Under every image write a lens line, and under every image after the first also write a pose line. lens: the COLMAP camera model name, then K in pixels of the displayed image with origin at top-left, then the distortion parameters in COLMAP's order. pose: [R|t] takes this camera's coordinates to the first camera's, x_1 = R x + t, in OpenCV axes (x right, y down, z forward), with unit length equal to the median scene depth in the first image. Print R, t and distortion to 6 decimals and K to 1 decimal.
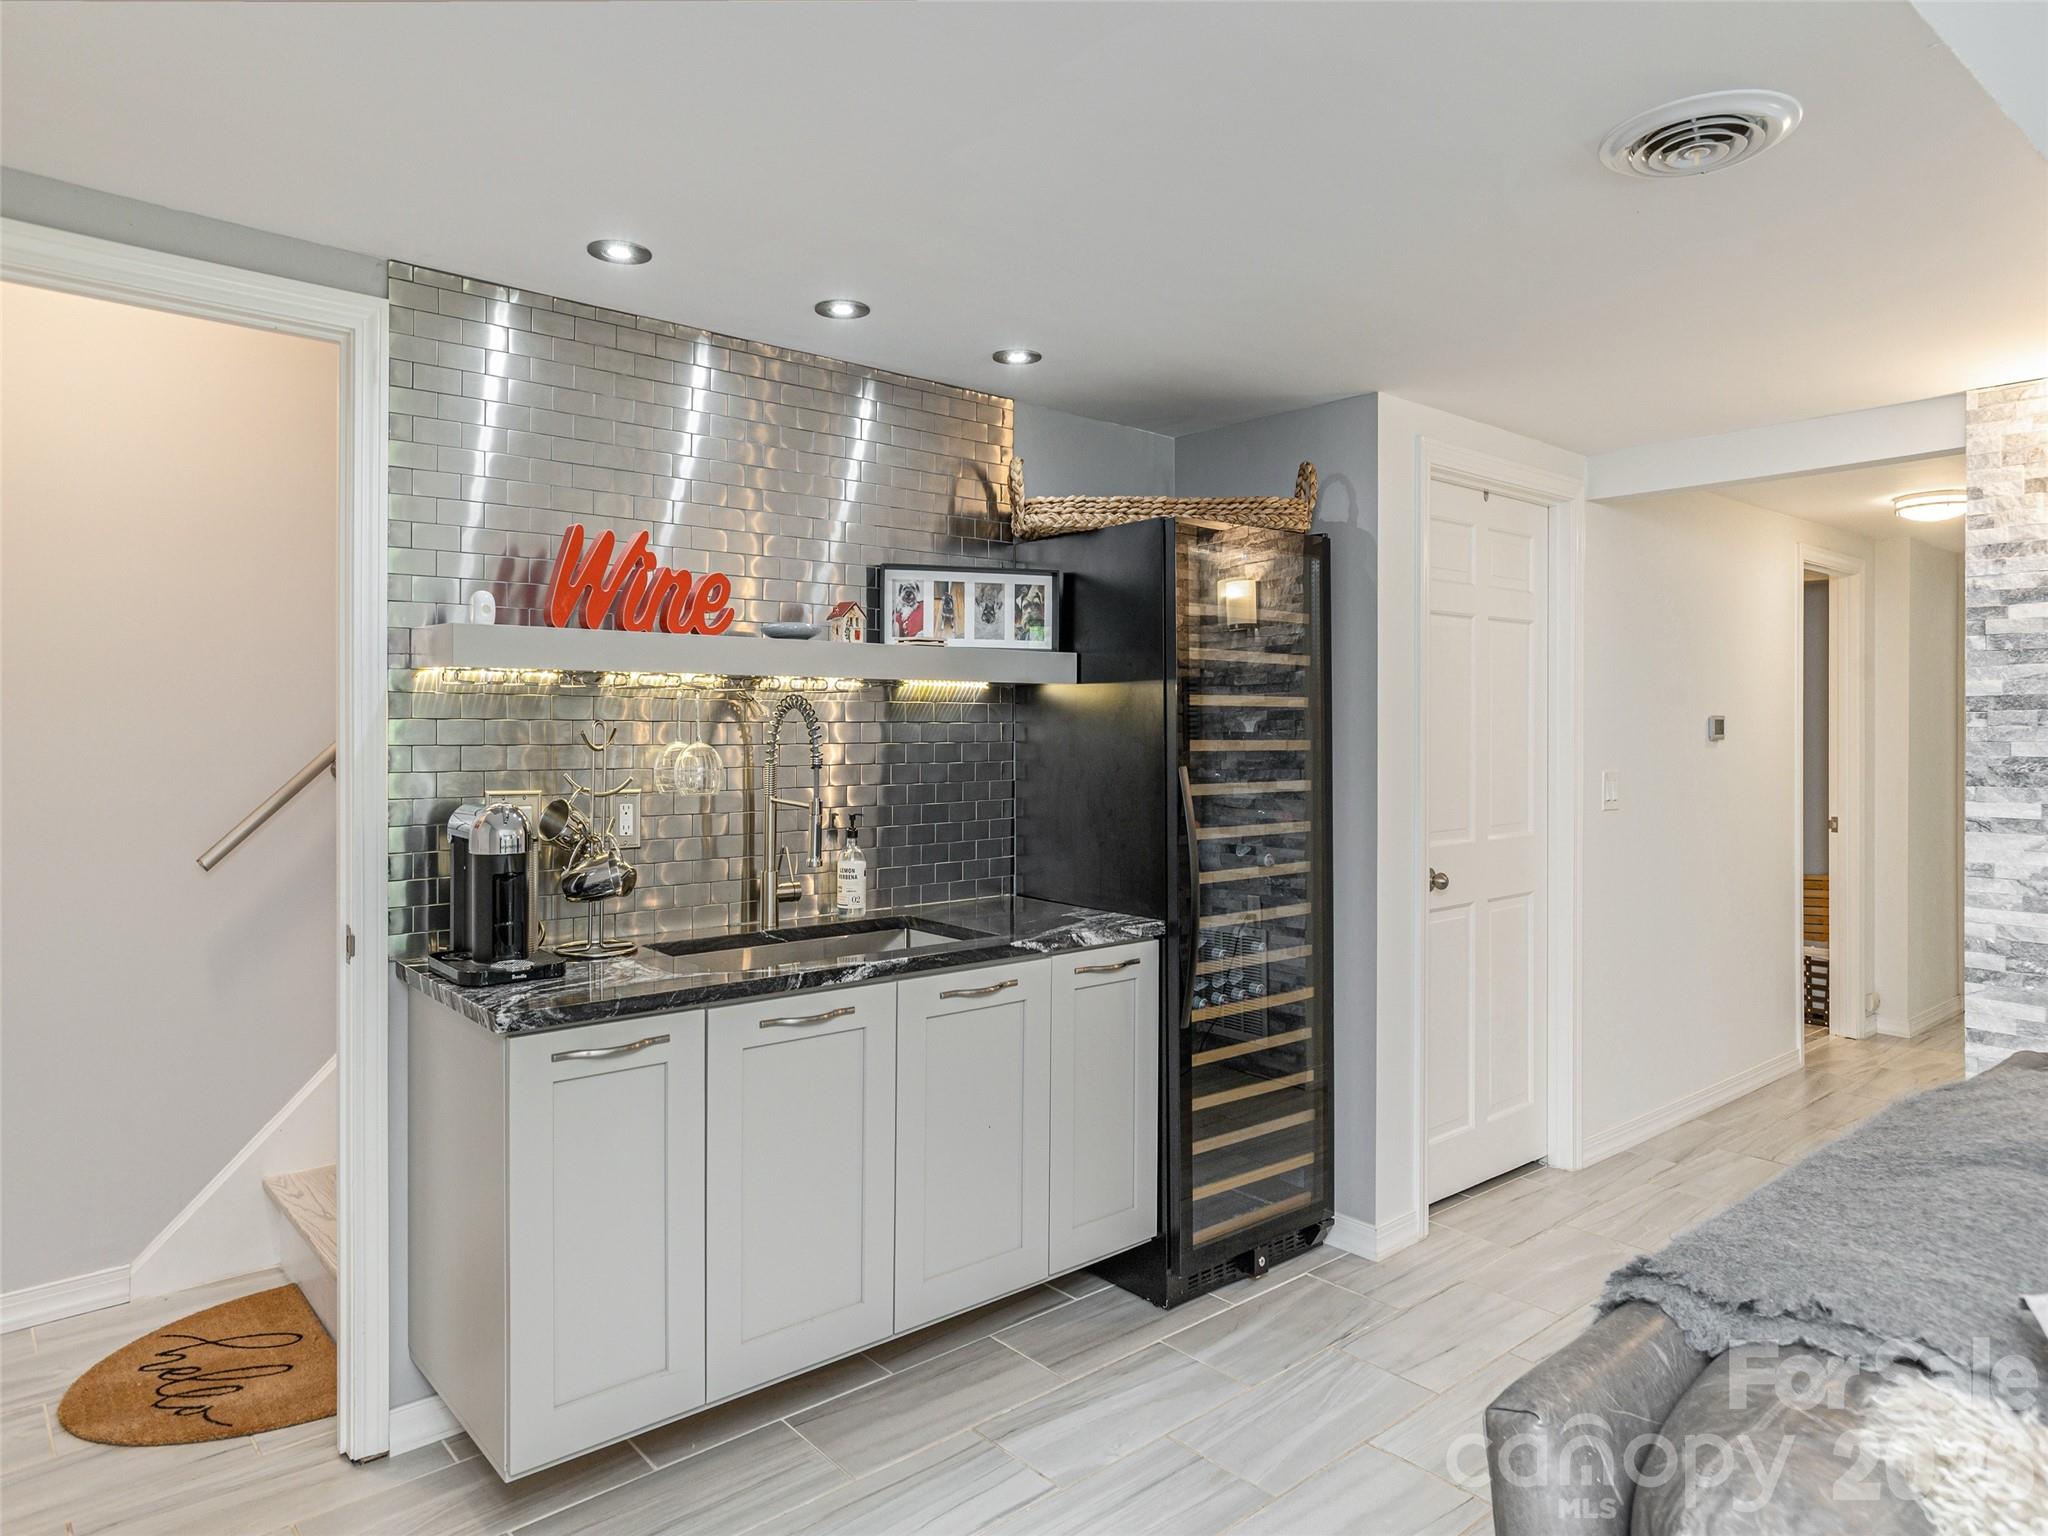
lens RADIAL K [[1271.1, 0, 1018.4], [0, 1271.1, 750.0], [0, 0, 1]] dist [-0.001807, -0.000173]
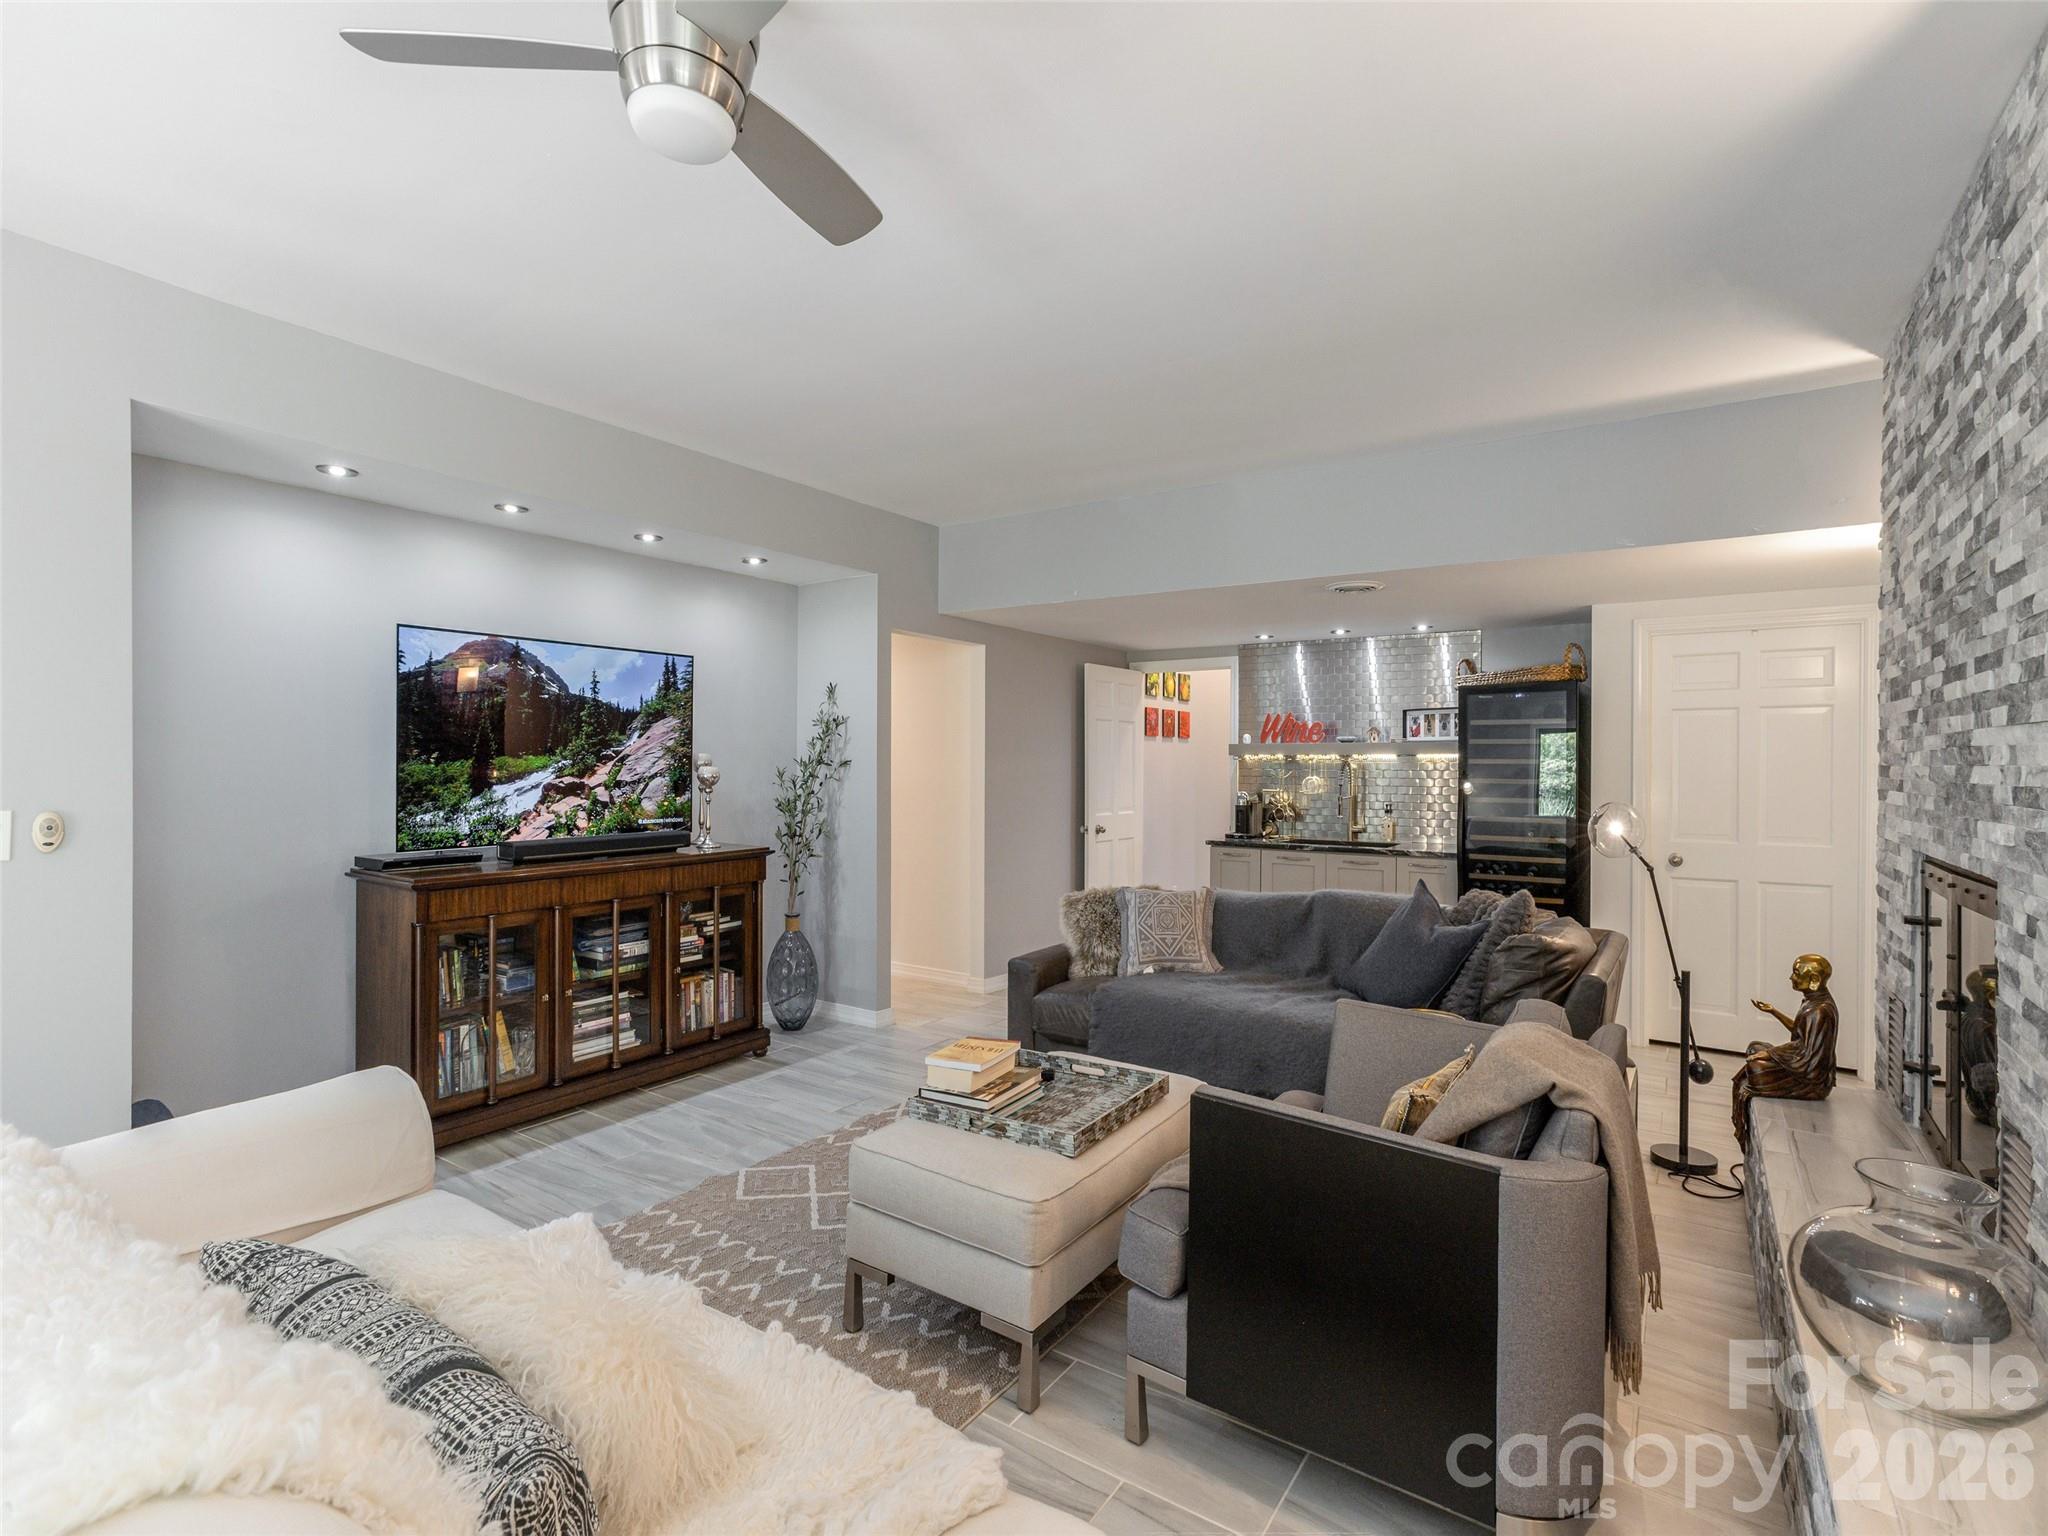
lens RADIAL K [[977.5, 0, 1019.7], [0, 977.5, 780.7], [0, 0, 1]] dist [-0.014438, -0.000671]
pose [[0.246776, 0.012081, -0.968997, 1.587086], [-0.021360, 0.999747, 0.007025, 0.000956], [0.968837, 0.018964, 0.246972, -0.240738]]
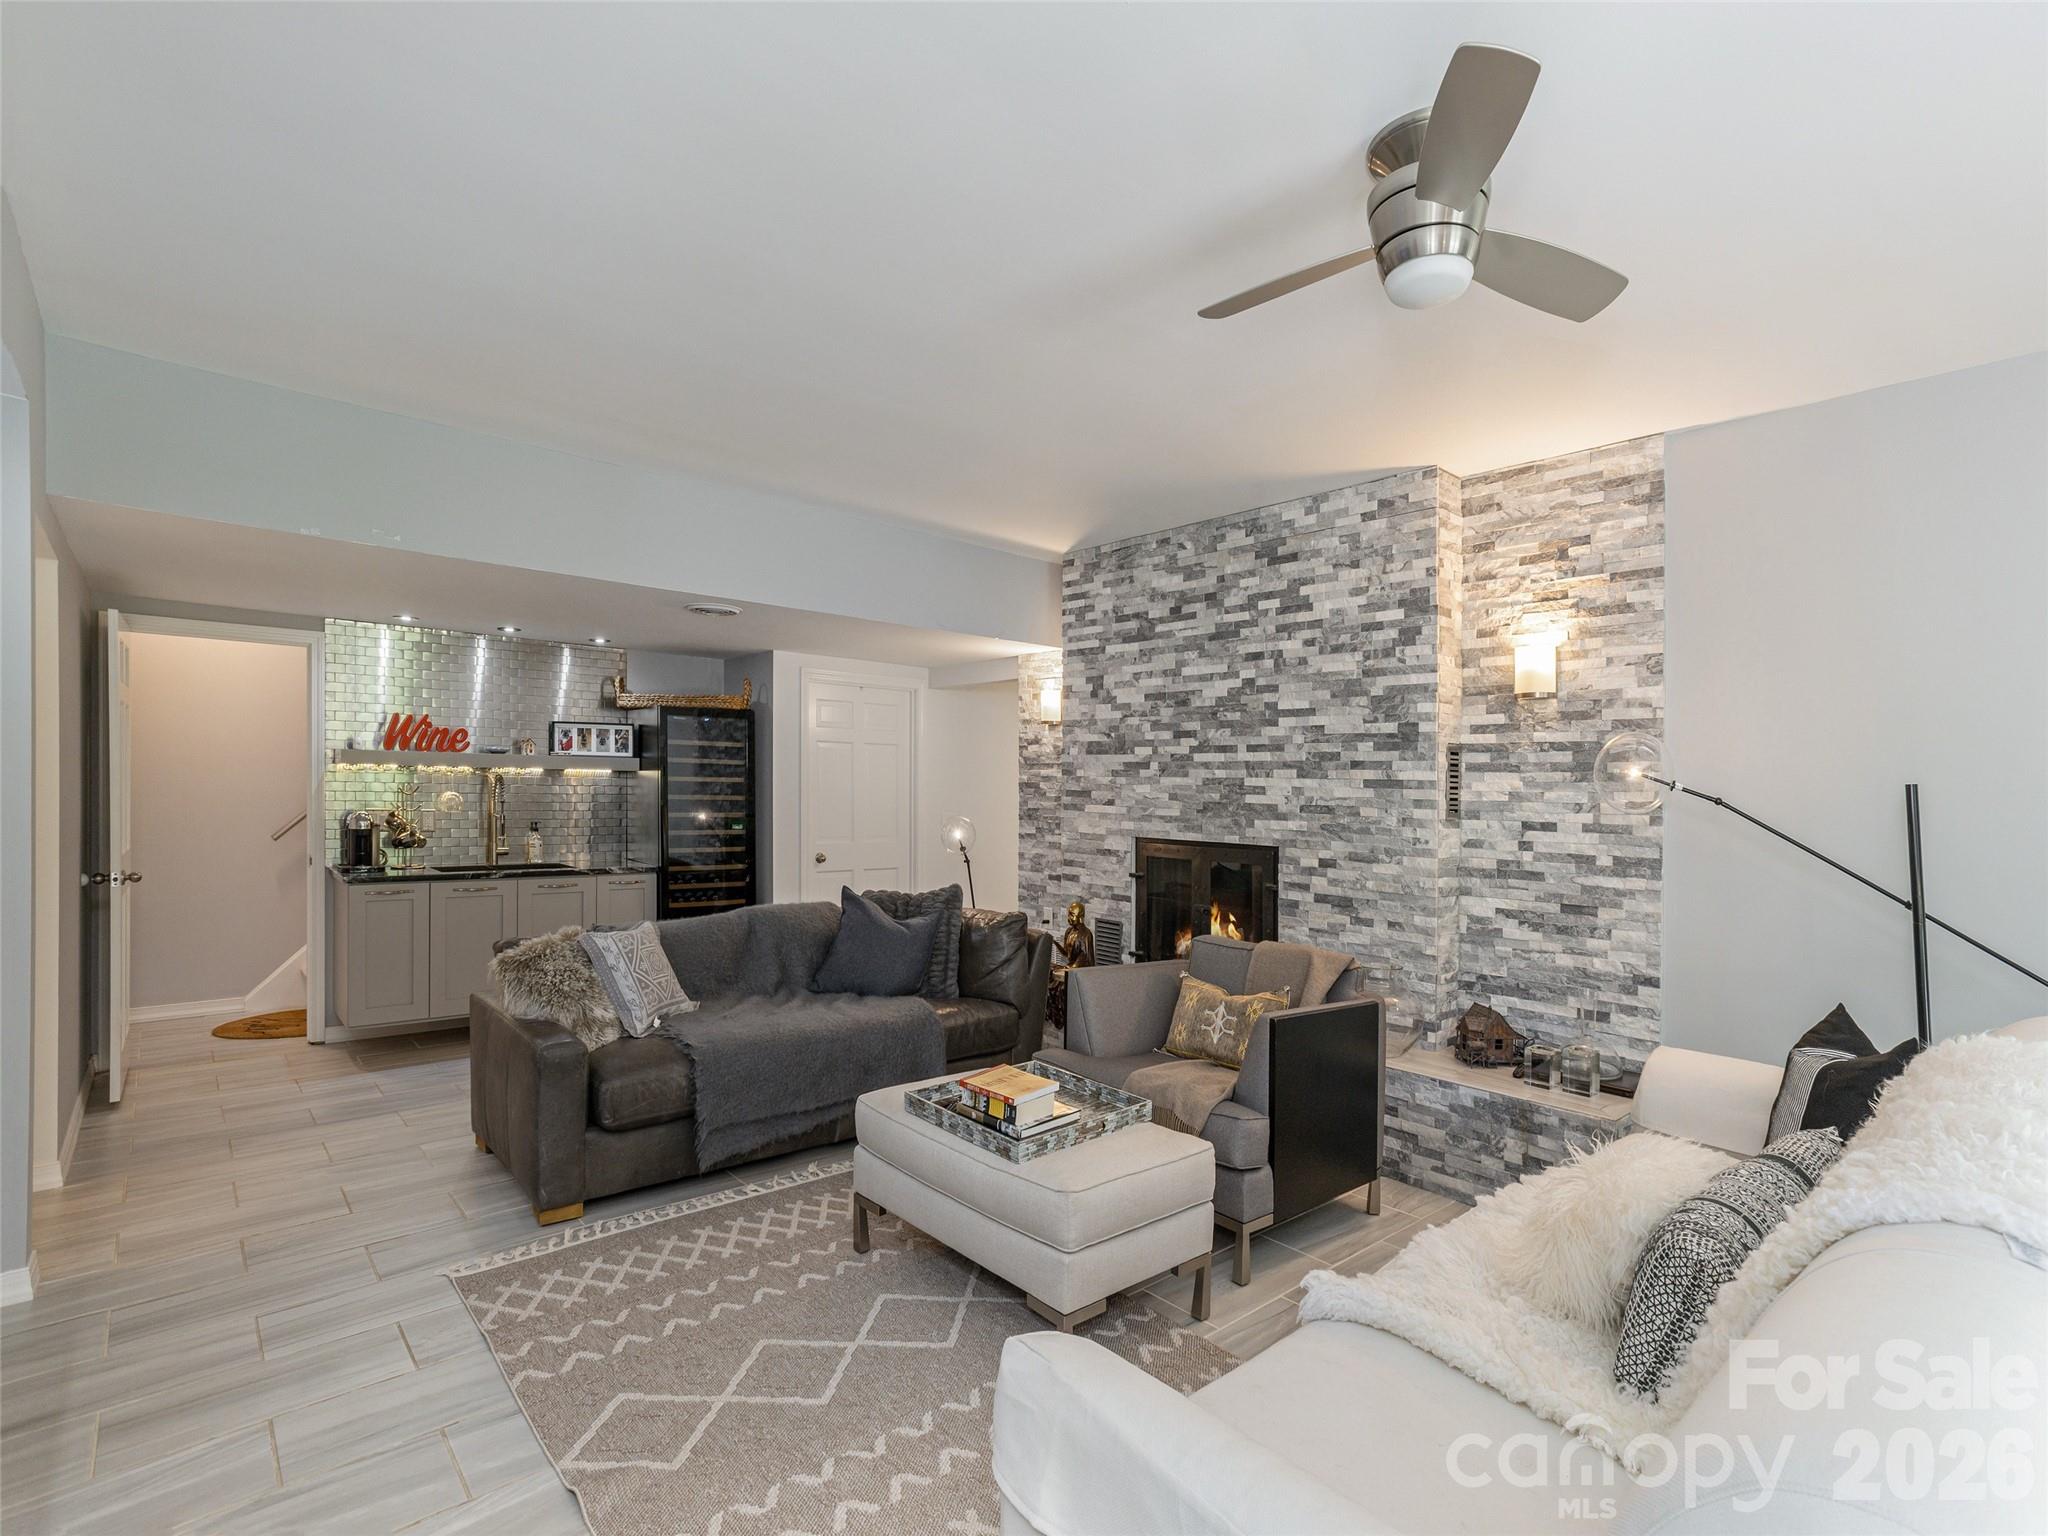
lens RADIAL K [[1017.5, 0, 1027.3], [0, 1017.5, 816.8], [0, 0, 1]] dist [-0.011844, 0.000500]
pose [[0.999447, 0.015176, 0.029590, 0.729458], [-0.015374, 0.999861, 0.006469, 0.010394], [-0.029487, -0.006921, 0.999541, -0.949681]]
